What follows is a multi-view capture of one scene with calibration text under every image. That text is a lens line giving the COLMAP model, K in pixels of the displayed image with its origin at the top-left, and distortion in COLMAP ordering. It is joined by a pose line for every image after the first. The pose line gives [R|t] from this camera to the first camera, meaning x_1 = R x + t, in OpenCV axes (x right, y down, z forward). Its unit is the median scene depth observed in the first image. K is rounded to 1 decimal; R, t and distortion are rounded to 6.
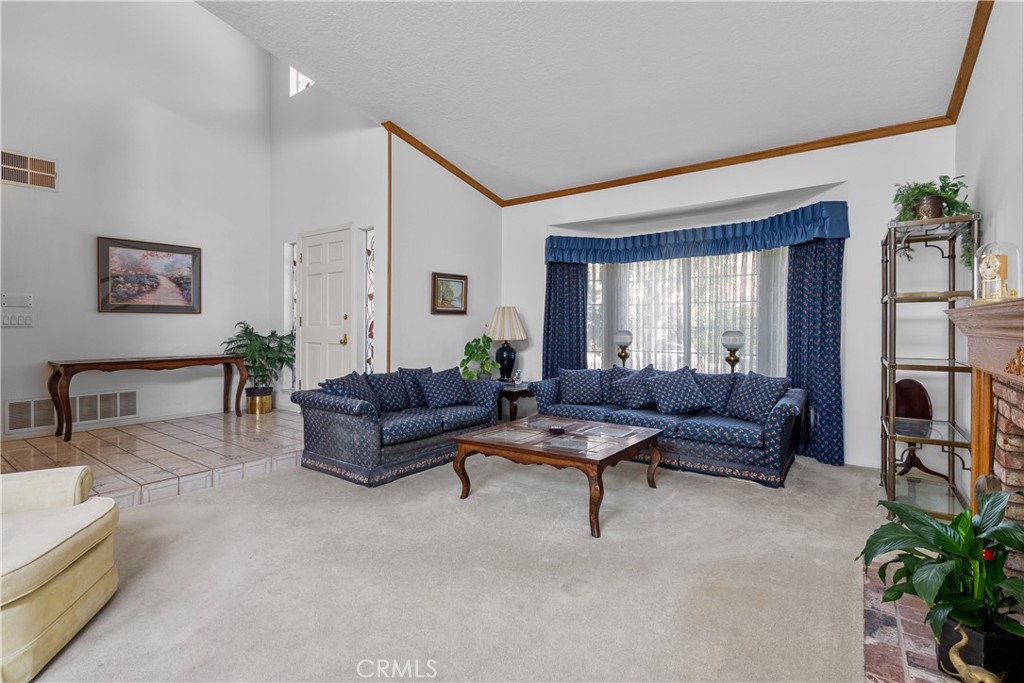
lens RADIAL K [[477.0, 0, 519.0], [0, 477.0, 327.8], [0, 0, 1]] dist [-0.000119, 0.001121]
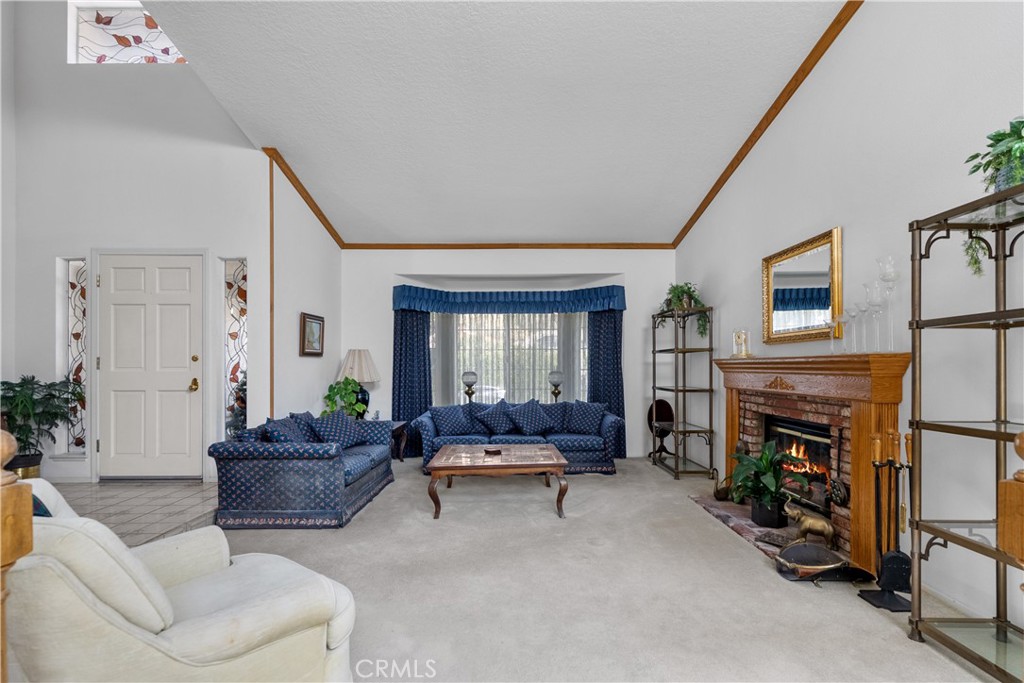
lens RADIAL K [[477.0, 0, 523.4], [0, 477.0, 365.6], [0, 0, 1]] dist [-0.000119, 0.001121]
pose [[0.801305, -0.000433, 0.598257, -0.436378], [0.005577, 0.999962, -0.006745, -0.000824], [-0.598231, 0.008741, 0.801276, -0.032579]]
